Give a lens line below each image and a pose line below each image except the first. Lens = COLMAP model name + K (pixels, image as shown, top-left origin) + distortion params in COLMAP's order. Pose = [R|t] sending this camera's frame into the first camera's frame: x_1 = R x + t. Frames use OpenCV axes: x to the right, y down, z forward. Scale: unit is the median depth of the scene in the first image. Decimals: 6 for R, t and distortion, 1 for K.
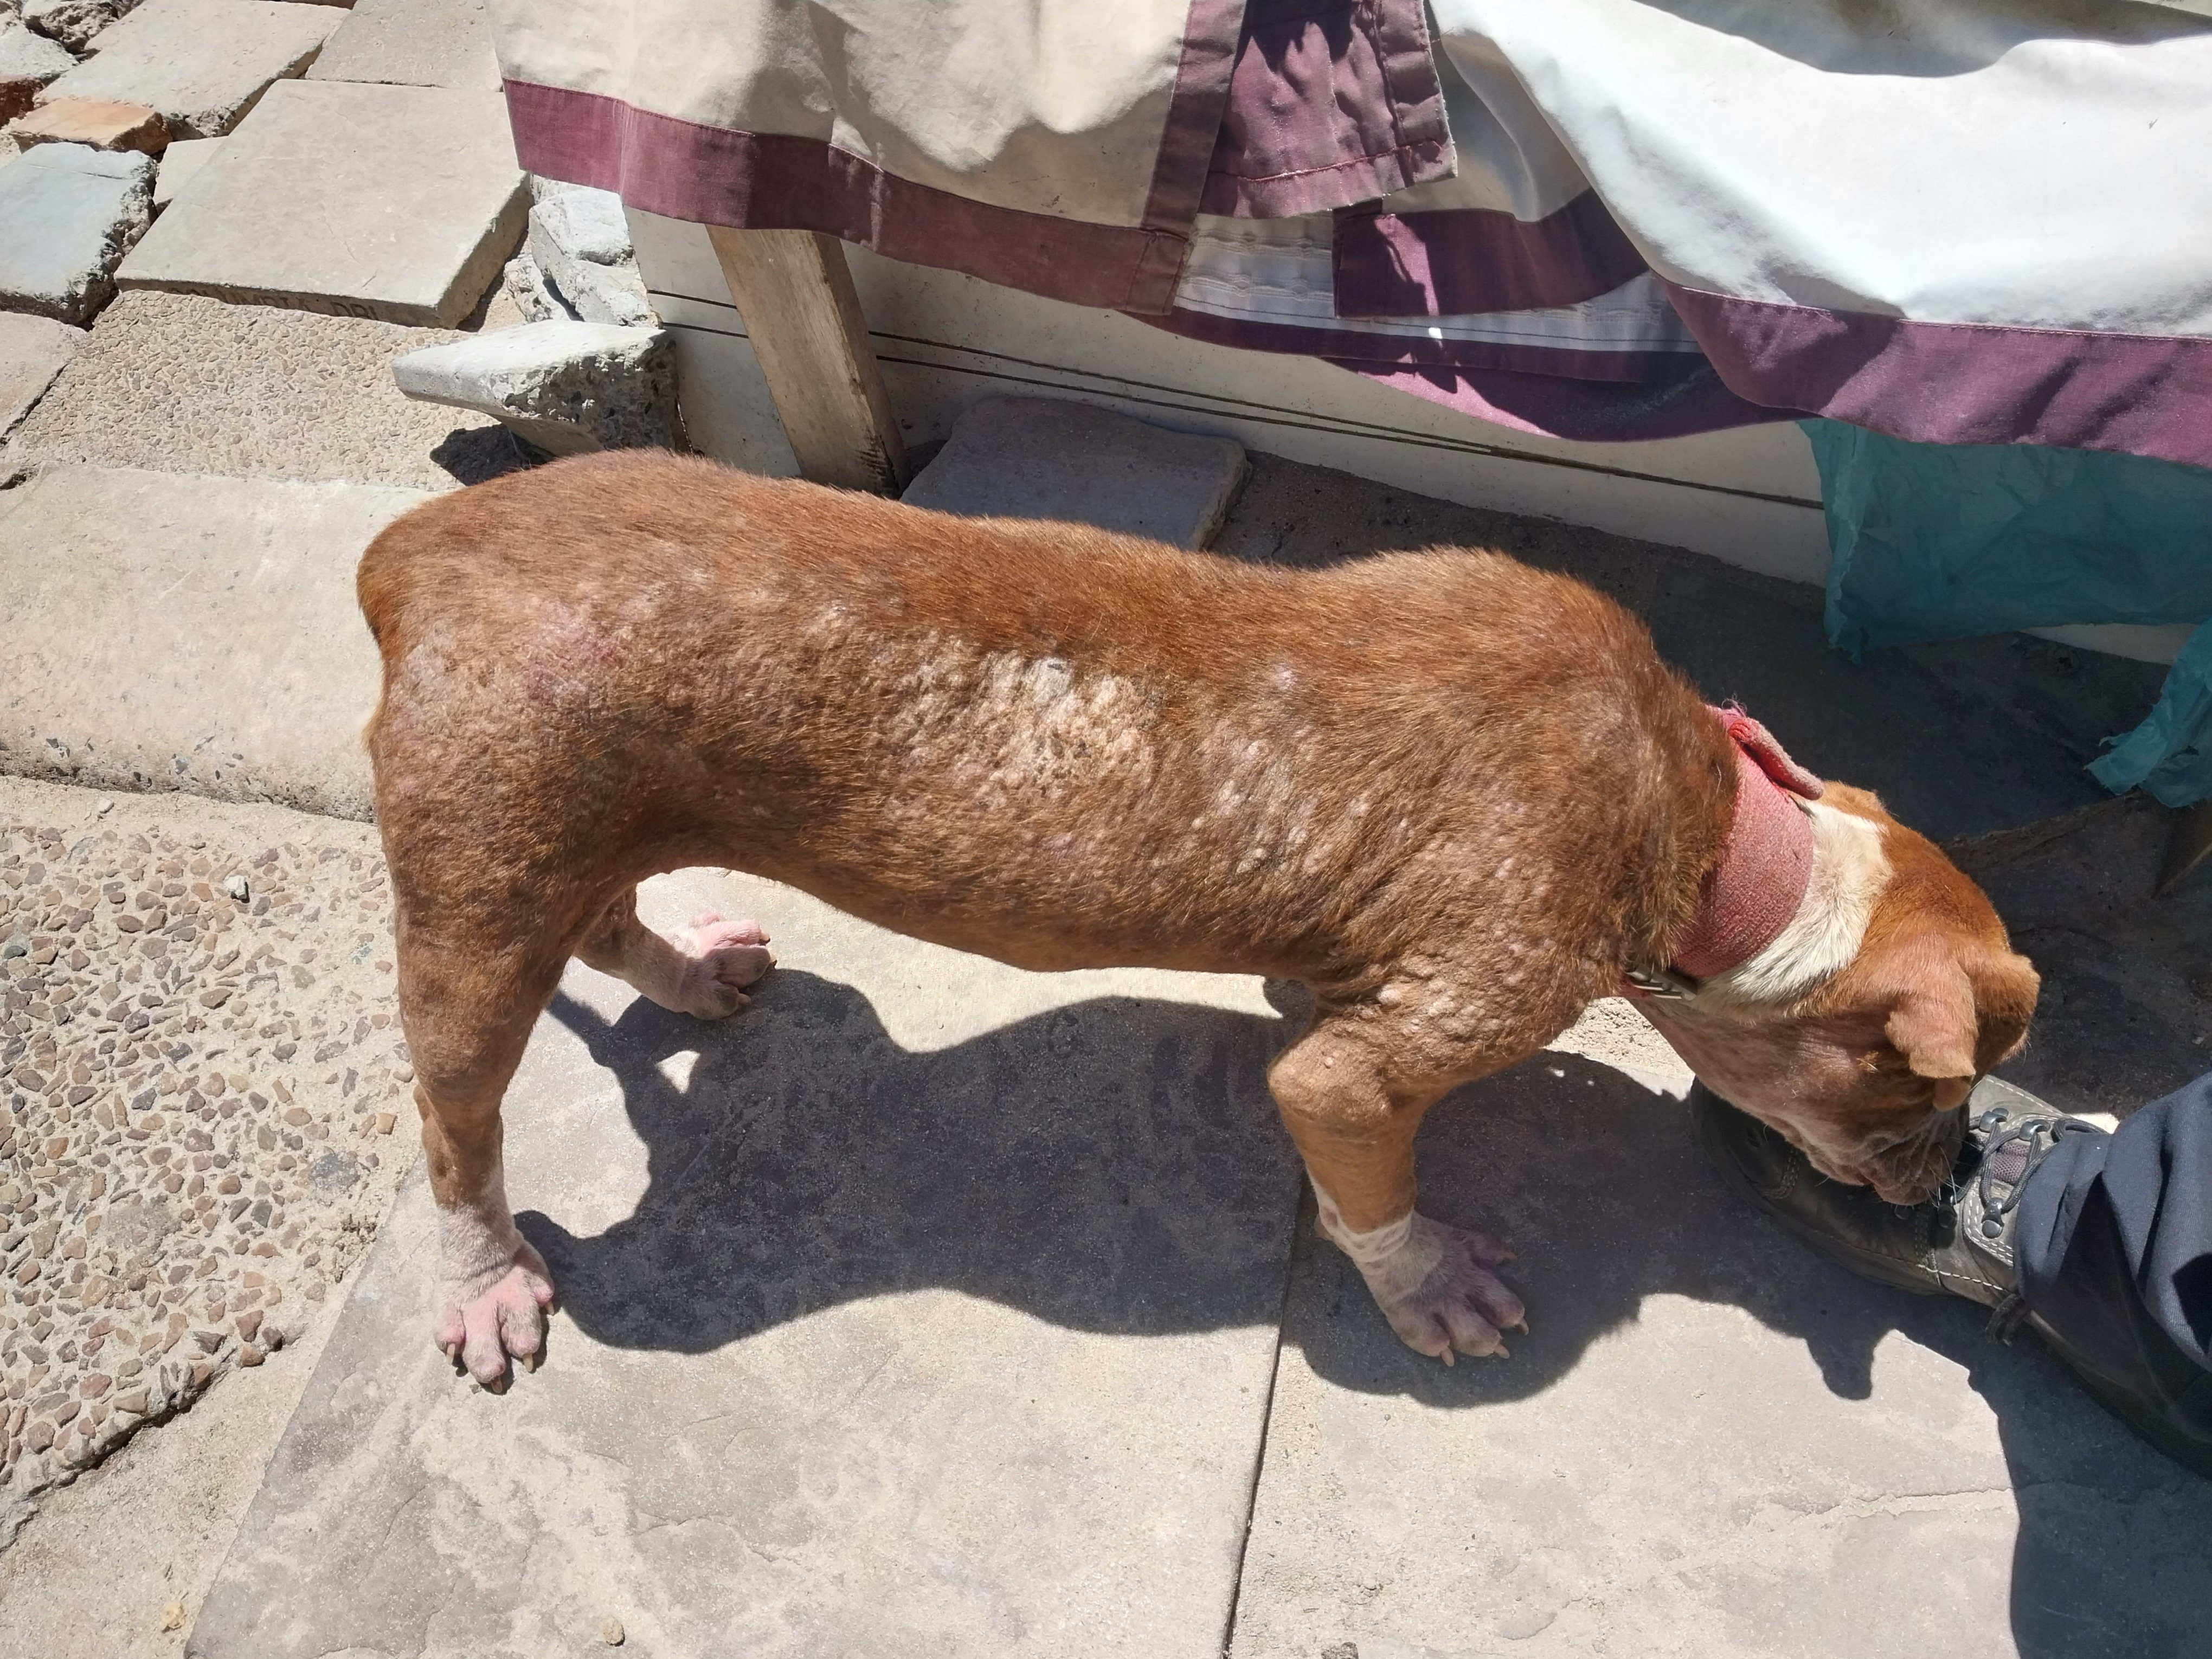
lens RADIAL K [[1655.4, 0, 1073.2], [0, 1655.4, 822.7], [0, 0, 1]] dist [-0.039560, 0.013332]
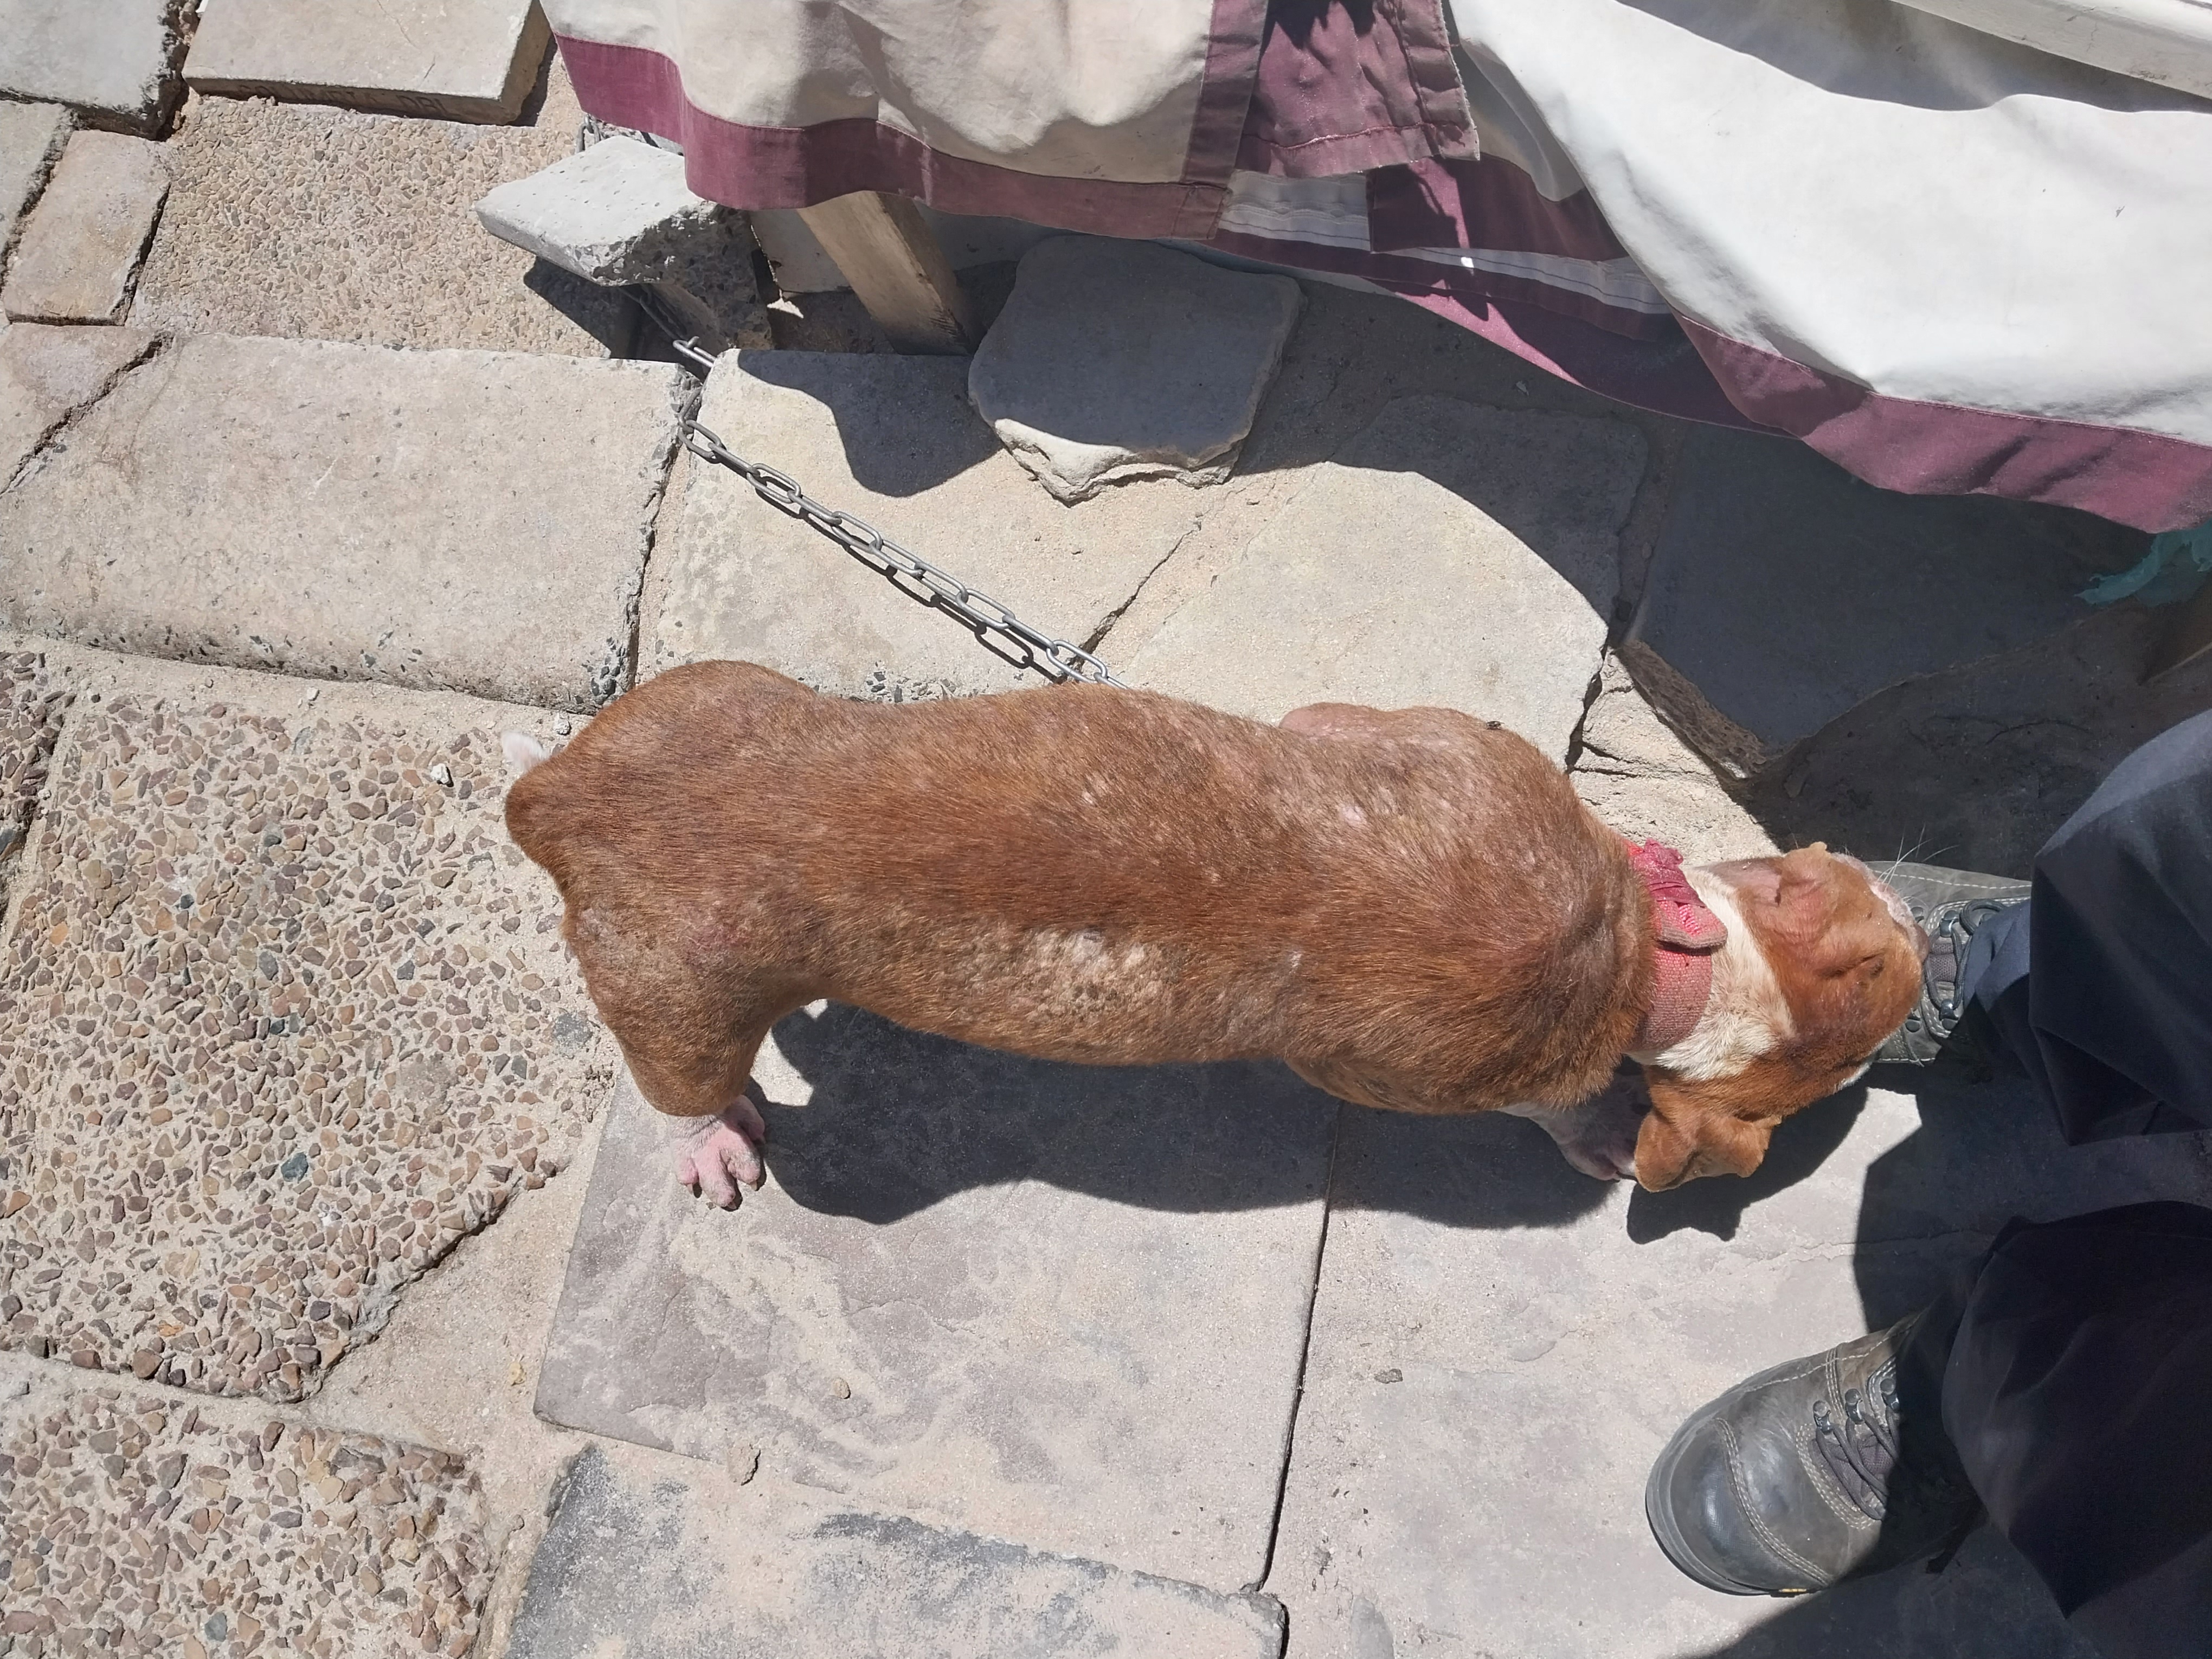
lens RADIAL K [[1679.4, 0, 1105.2], [0, 1679.4, 700.6], [0, 0, 1]] dist [-0.049418, 0.014702]
pose [[0.996721, -0.053095, -0.061054, 0.041854], [0.068679, 0.954115, 0.291458, -0.369880], [0.042777, -0.294696, 0.954633, -0.111051]]
